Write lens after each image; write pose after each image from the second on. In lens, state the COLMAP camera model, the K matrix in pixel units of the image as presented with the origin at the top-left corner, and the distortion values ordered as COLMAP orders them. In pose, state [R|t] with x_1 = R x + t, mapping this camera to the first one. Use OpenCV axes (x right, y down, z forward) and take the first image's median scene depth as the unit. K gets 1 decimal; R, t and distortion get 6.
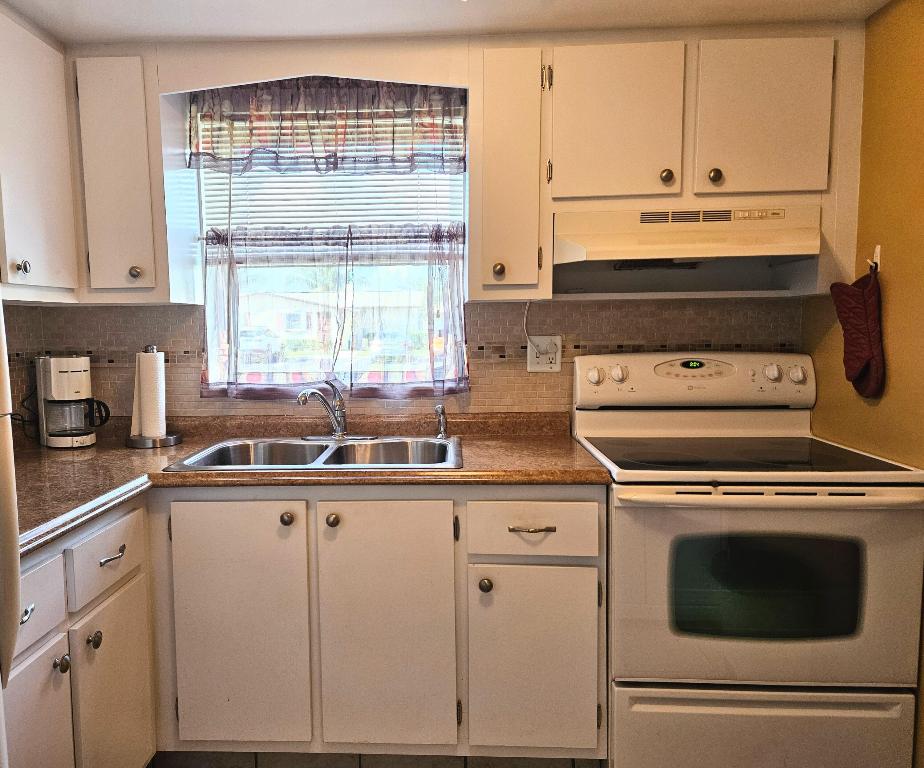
lens RADIAL K [[671.5, 0, 462.0], [0, 671.5, 384.0], [0, 0, 1]] dist [0.125506, -0.104831]
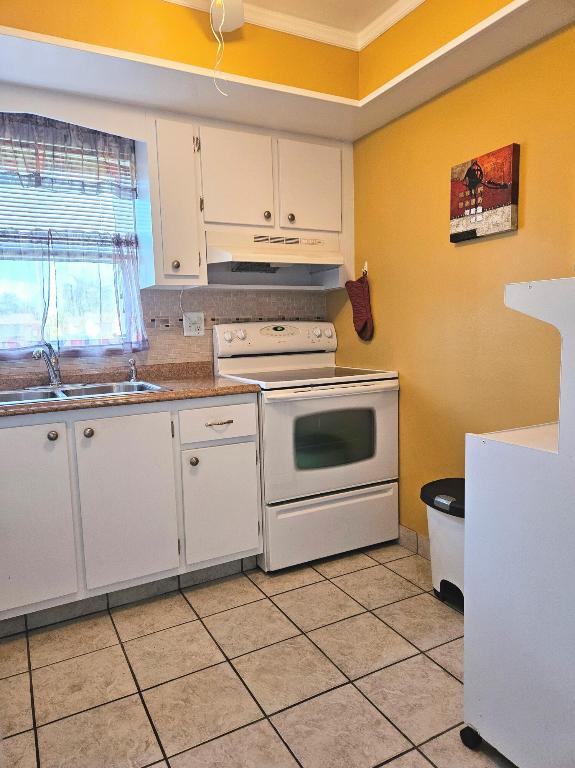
lens RADIAL K [[507.9, 0, 287.5], [0, 507.9, 384.0], [0, 0, 1]] dist [0.074552, -0.005304]
pose [[0.871341, -0.073748, 0.485105, -0.286274], [0.070803, 0.997191, 0.024423, 0.084403], [-0.485543, 0.013066, 0.874115, -0.132641]]
